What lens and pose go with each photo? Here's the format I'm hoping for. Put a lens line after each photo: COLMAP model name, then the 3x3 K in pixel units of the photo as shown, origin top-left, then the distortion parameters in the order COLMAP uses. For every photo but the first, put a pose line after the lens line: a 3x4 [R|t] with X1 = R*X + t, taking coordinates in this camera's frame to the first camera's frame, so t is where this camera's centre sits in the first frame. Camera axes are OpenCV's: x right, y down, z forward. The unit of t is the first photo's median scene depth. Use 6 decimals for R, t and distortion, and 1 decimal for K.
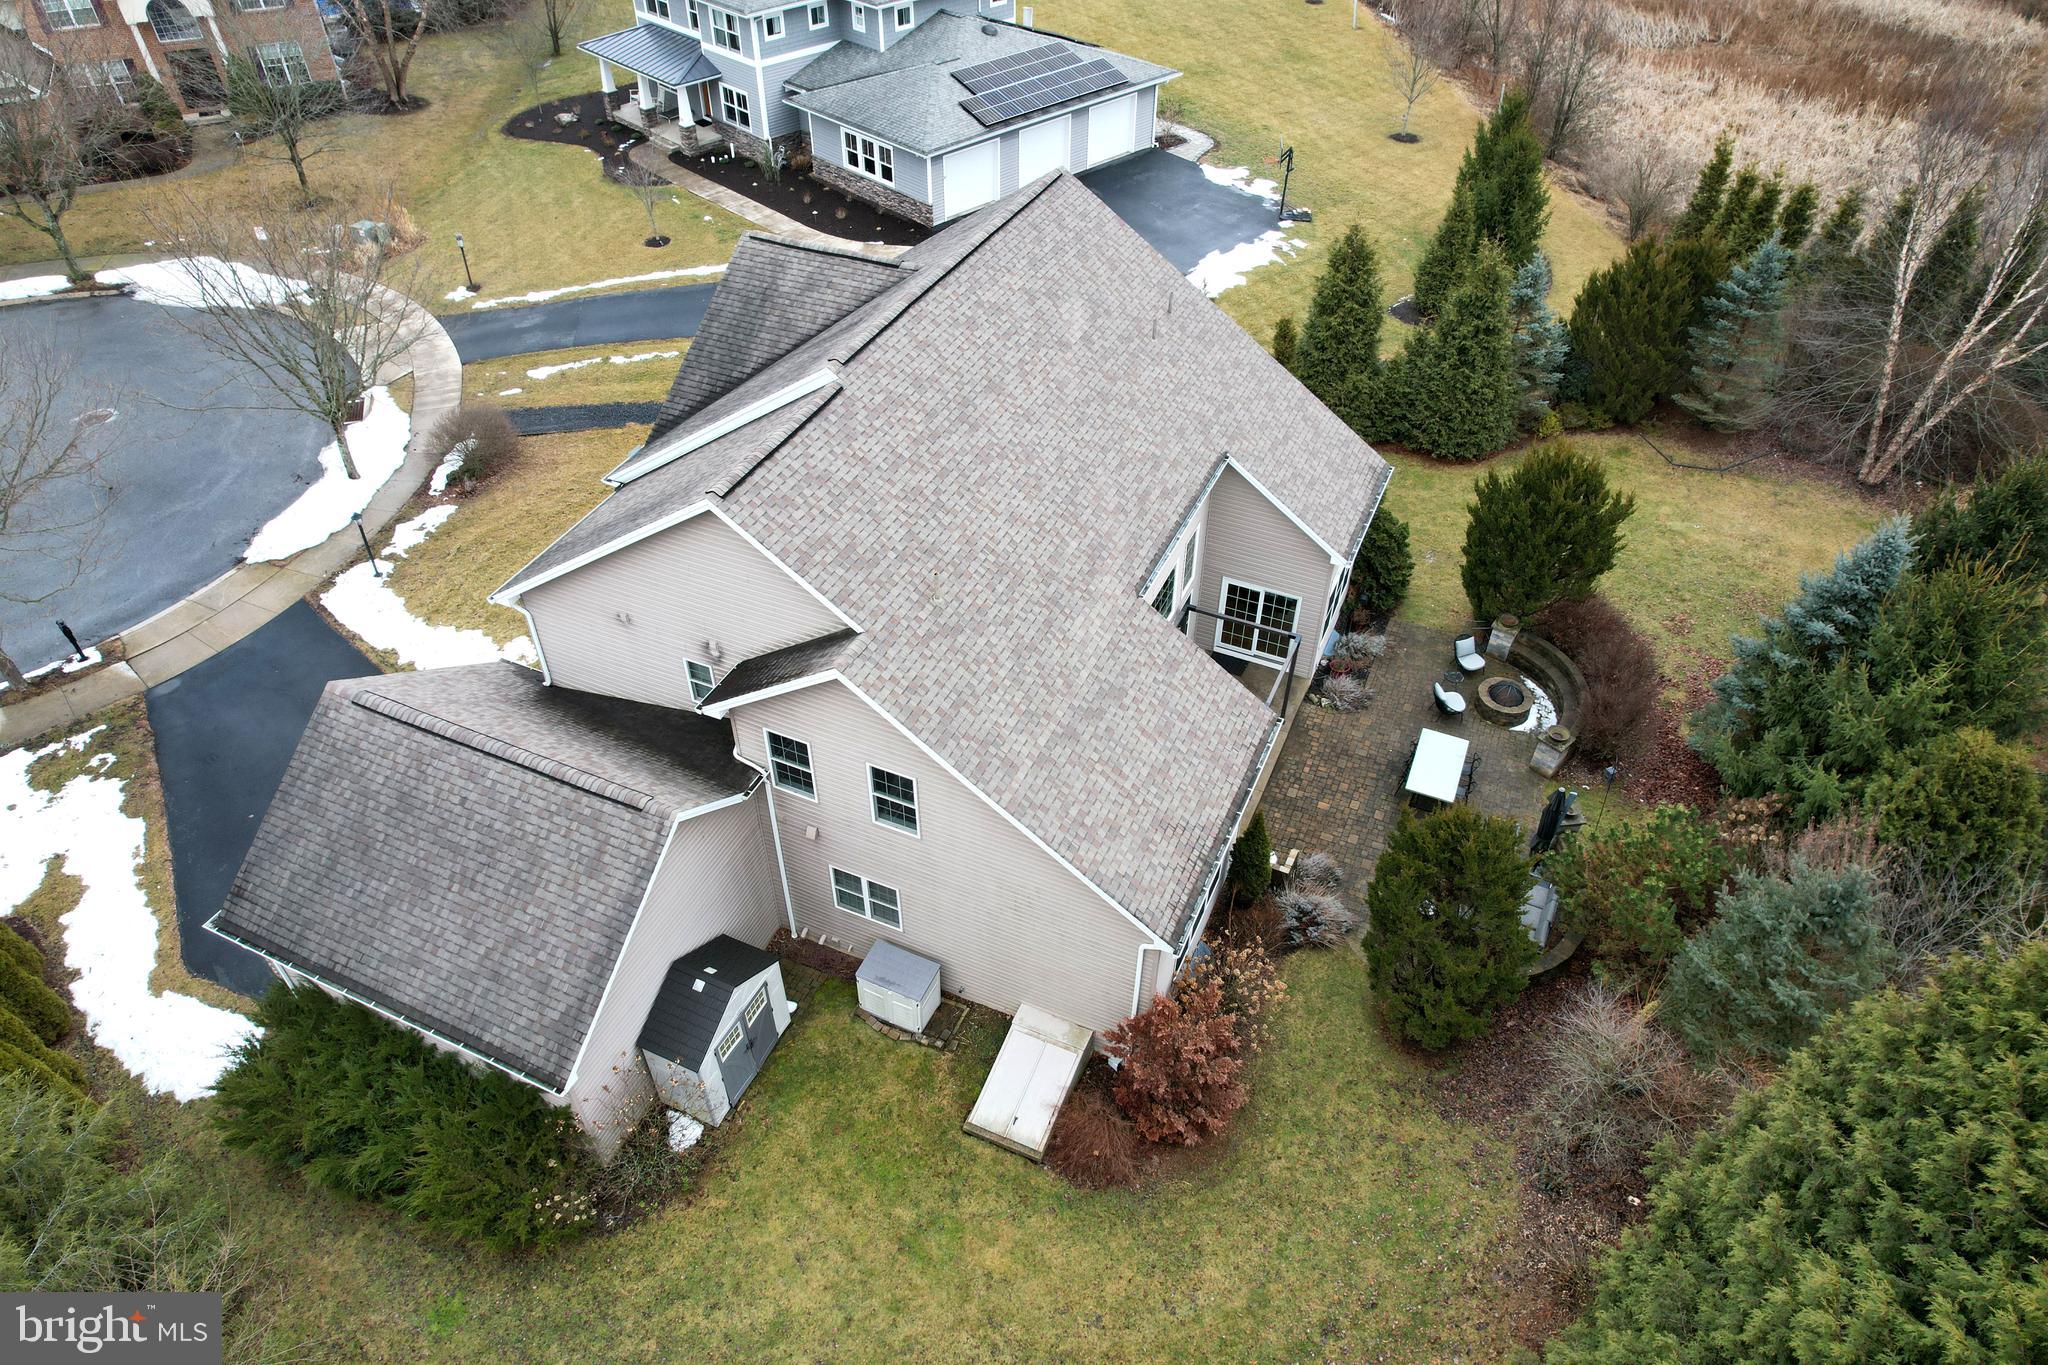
lens RADIAL K [[1325.9, 0, 1014.7], [0, 1325.9, 676.8], [0, 0, 1]] dist [-0.068776, 0.059735]
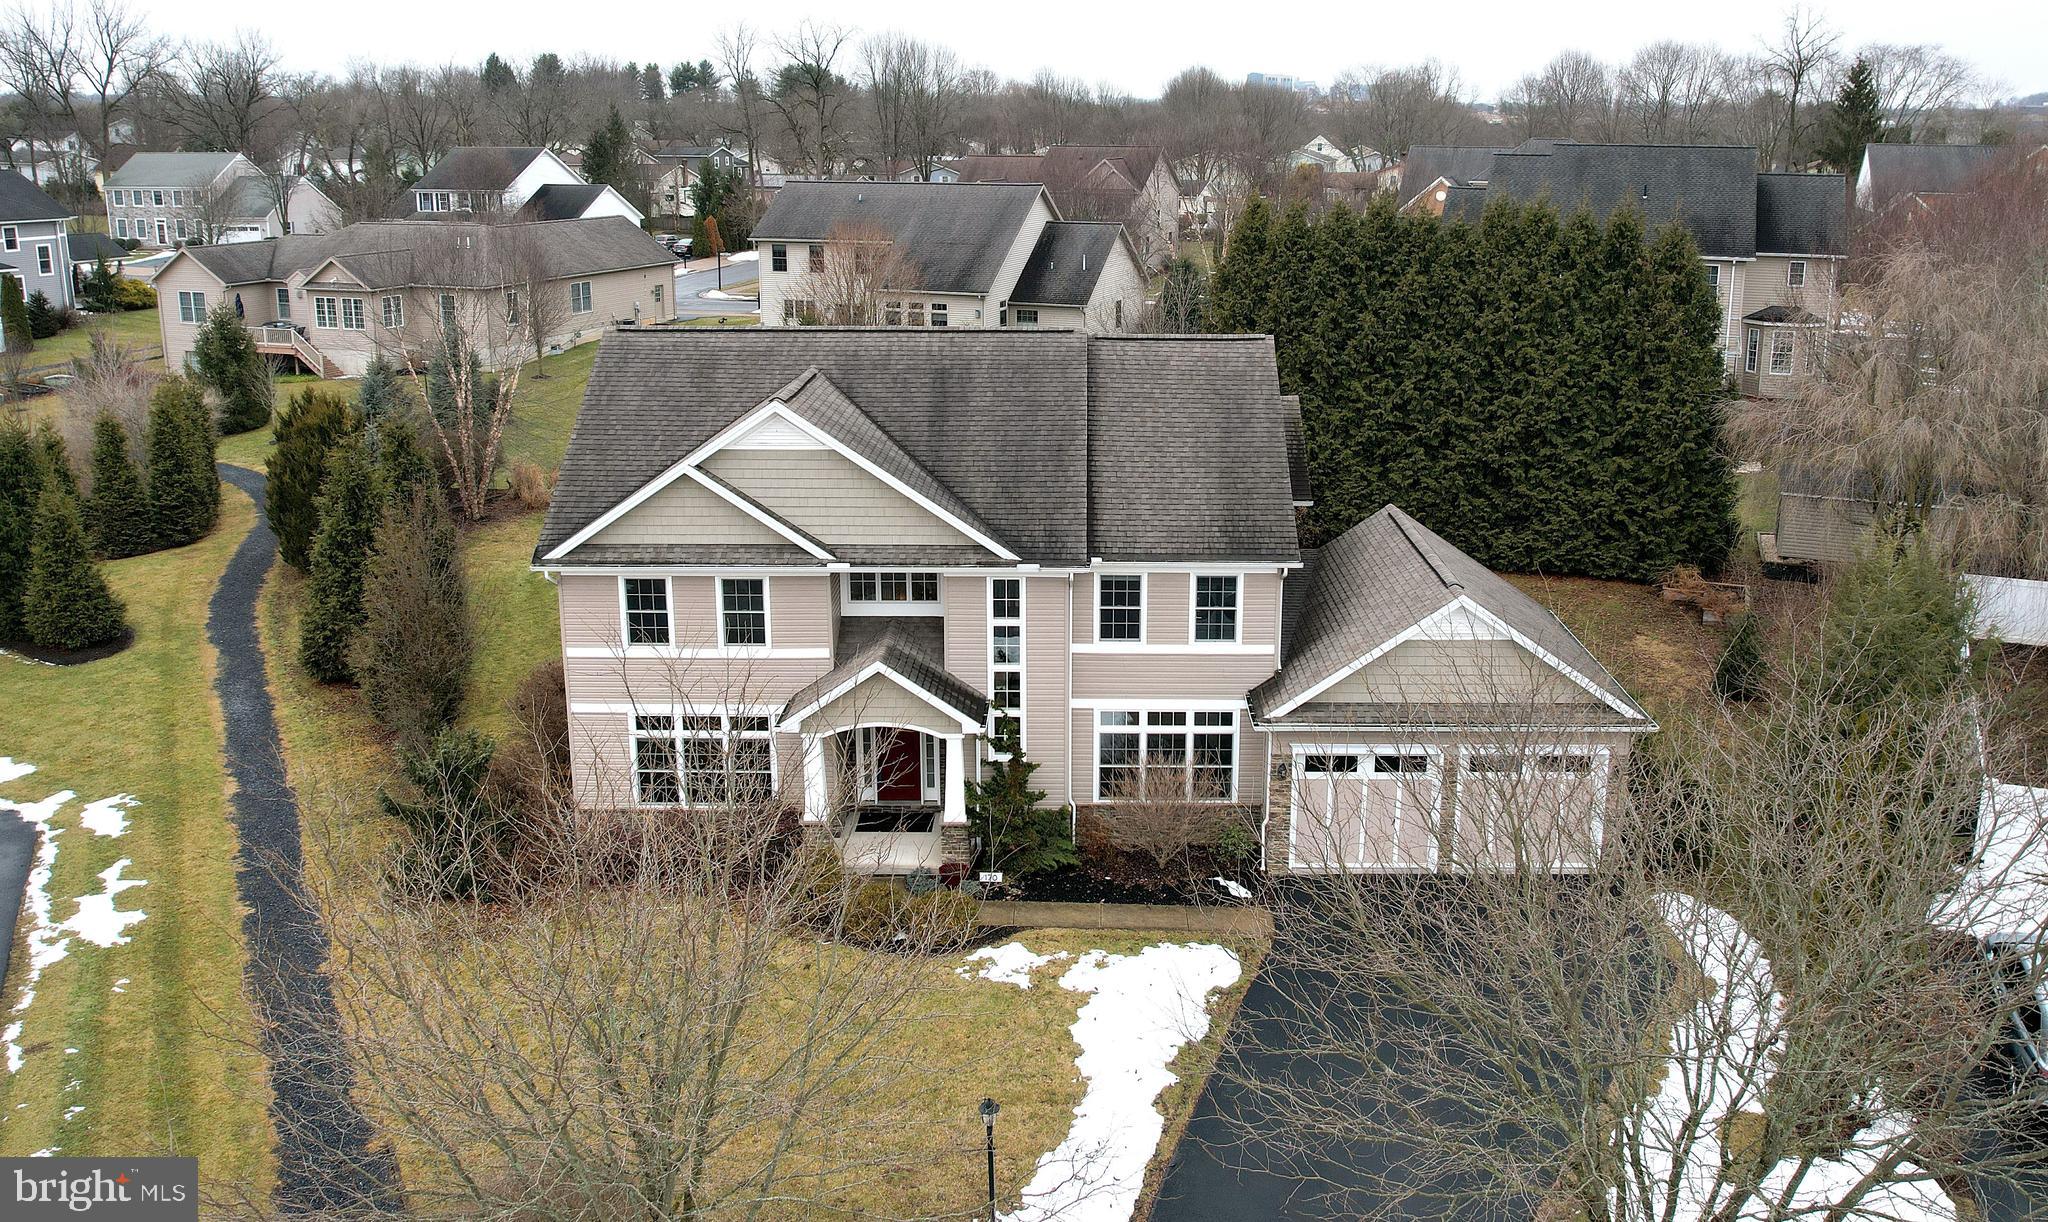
lens RADIAL K [[1659.7, 0, 1078.5], [0, 1659.7, 510.9], [0, 0, 1]] dist [-0.049461, 0.038074]
pose [[-0.411137, -0.211132, 0.886786, -1.000236], [0.602030, 0.667581, 0.438058, -0.517239], [-0.684490, 0.713974, -0.147360, 0.874163]]
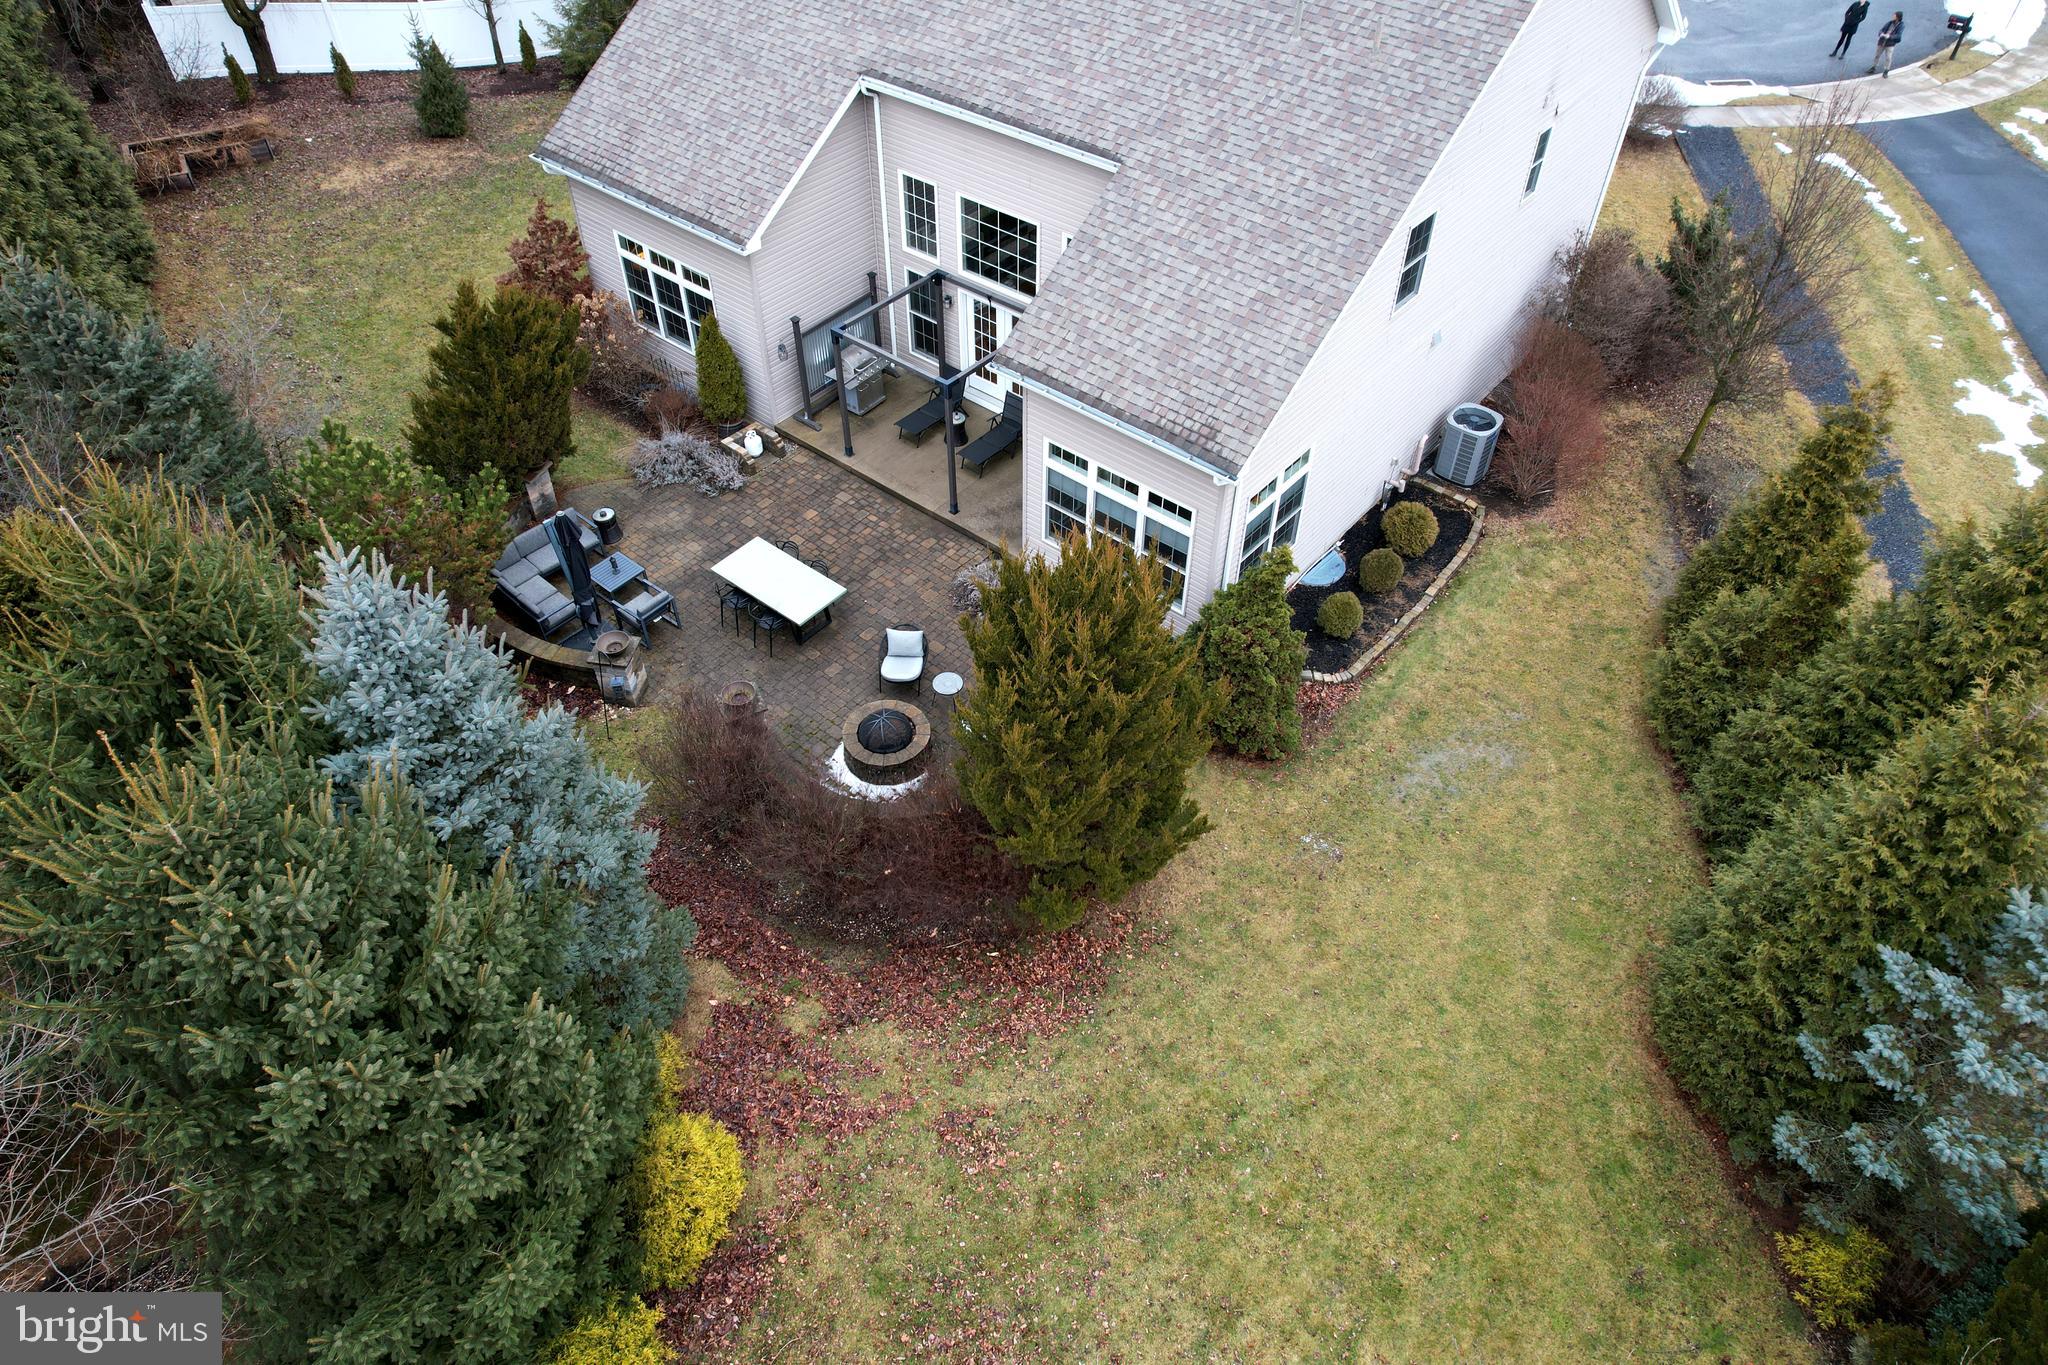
lens RADIAL K [[1325.9, 0, 1030.9], [0, 1325.9, 682.4], [0, 0, 1]] dist [-0.068776, 0.059735]
pose [[-0.260583, 0.684743, -0.680606, 0.647608], [-0.646596, 0.399726, 0.649717, -0.373221], [0.716945, 0.609382, 0.338590, 0.703570]]
